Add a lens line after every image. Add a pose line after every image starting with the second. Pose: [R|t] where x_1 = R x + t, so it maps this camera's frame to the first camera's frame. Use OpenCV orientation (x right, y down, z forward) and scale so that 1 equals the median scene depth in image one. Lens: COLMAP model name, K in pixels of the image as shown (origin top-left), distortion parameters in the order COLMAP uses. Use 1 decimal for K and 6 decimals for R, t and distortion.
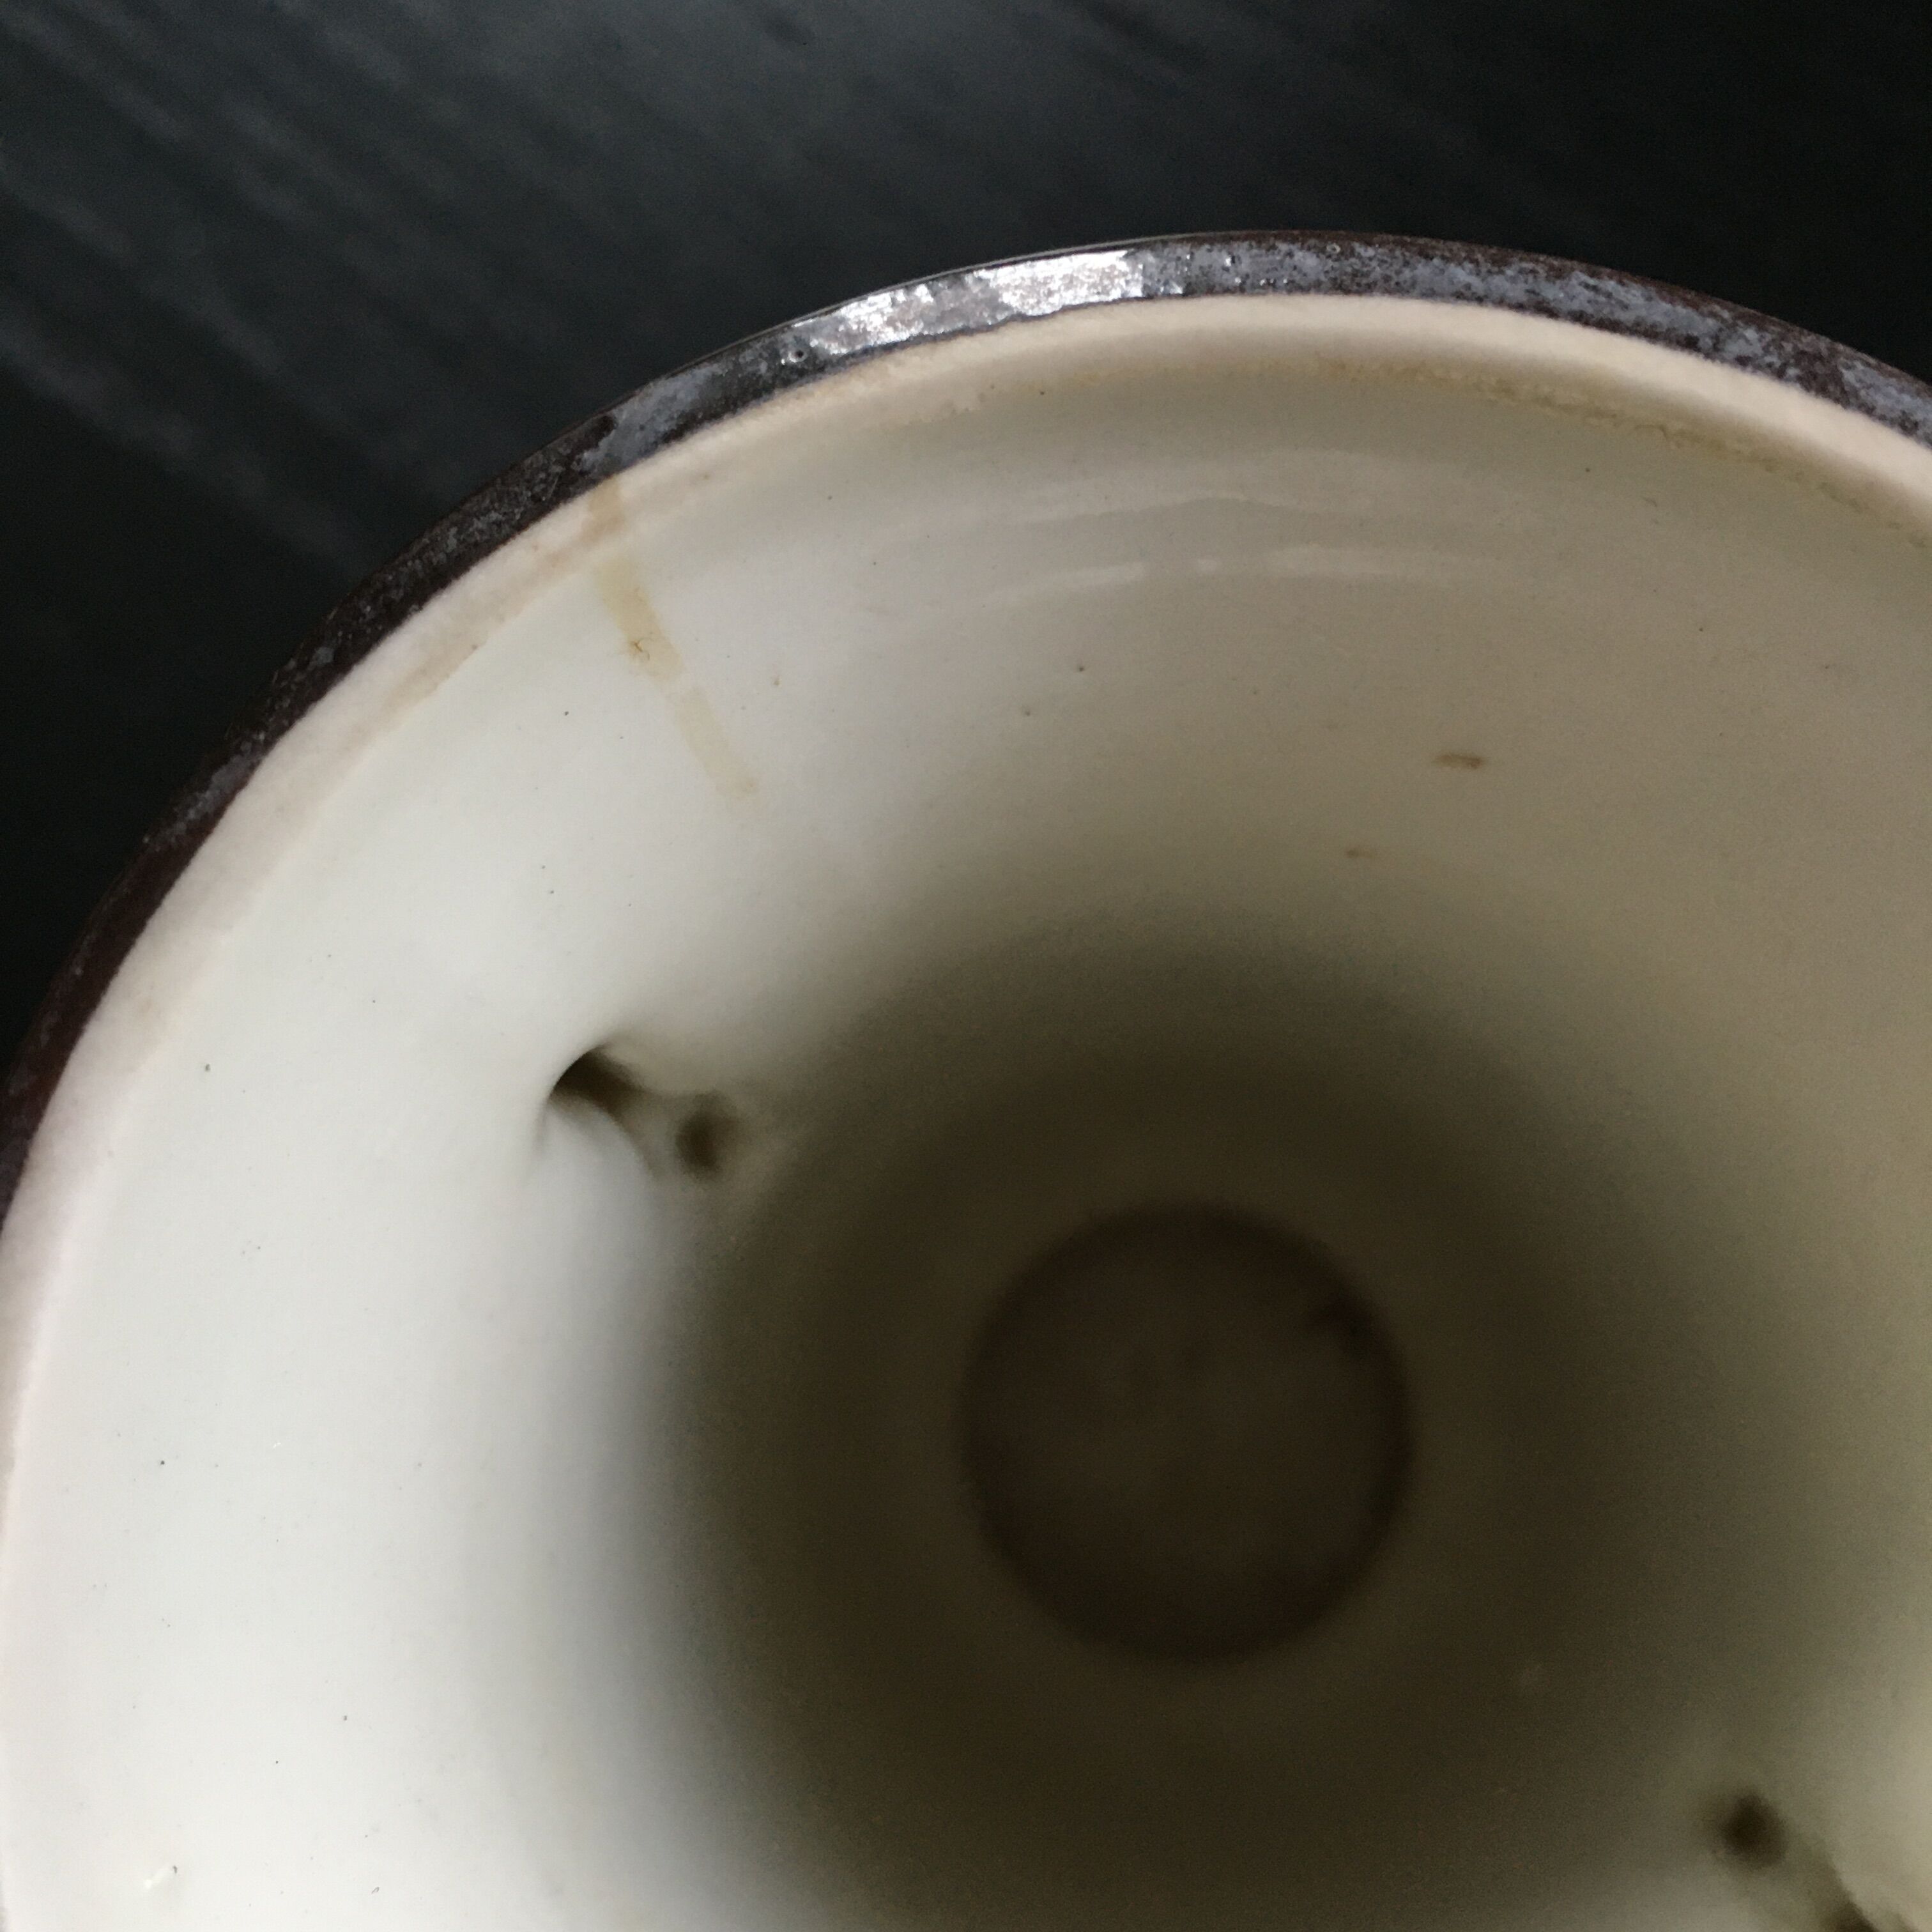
lens RADIAL K [[2289.6, 0, 966.0], [0, 2289.6, 966.0], [0, 0, 1]] dist [0.015887, -0.000081]
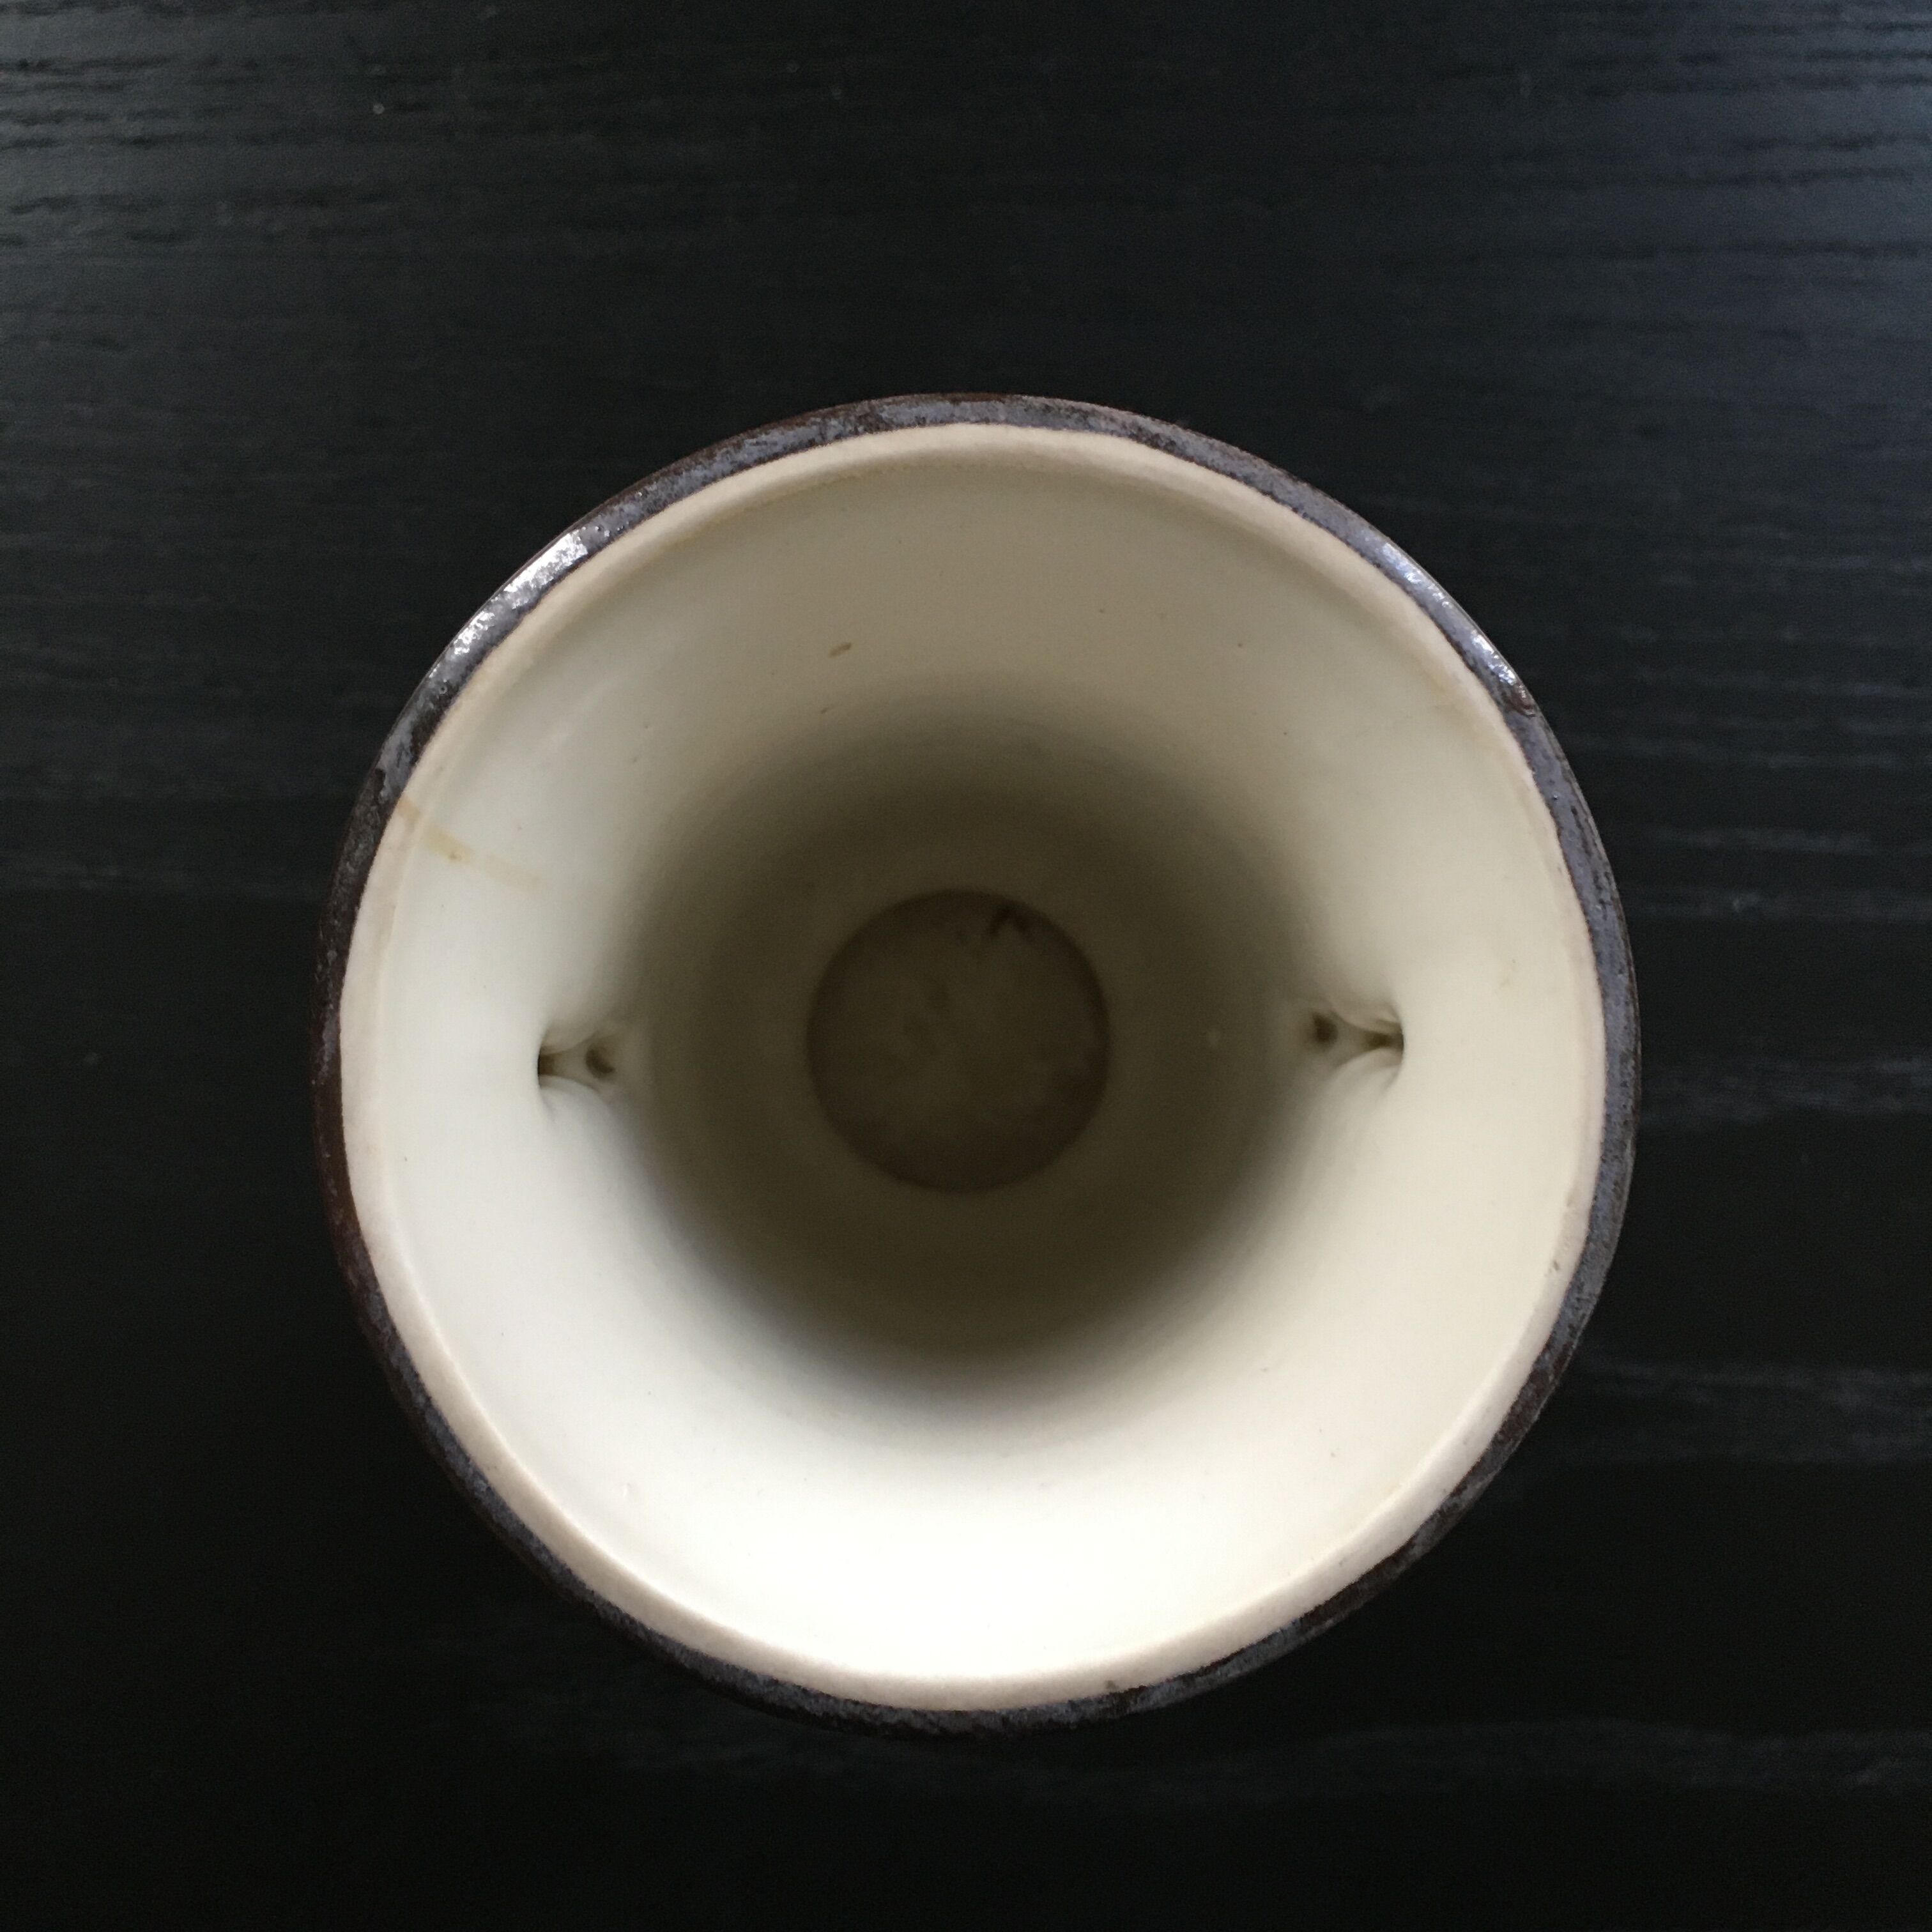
lens RADIAL K [[2289.6, 0, 966.0], [0, 2289.6, 966.0], [0, 0, 1]] dist [0.015887, -0.000081]
pose [[0.812728, -0.574629, 0.096305, -0.034038], [0.559983, 0.816024, 0.143261, -0.105116], [-0.160909, -0.062503, 0.984988, -1.022748]]
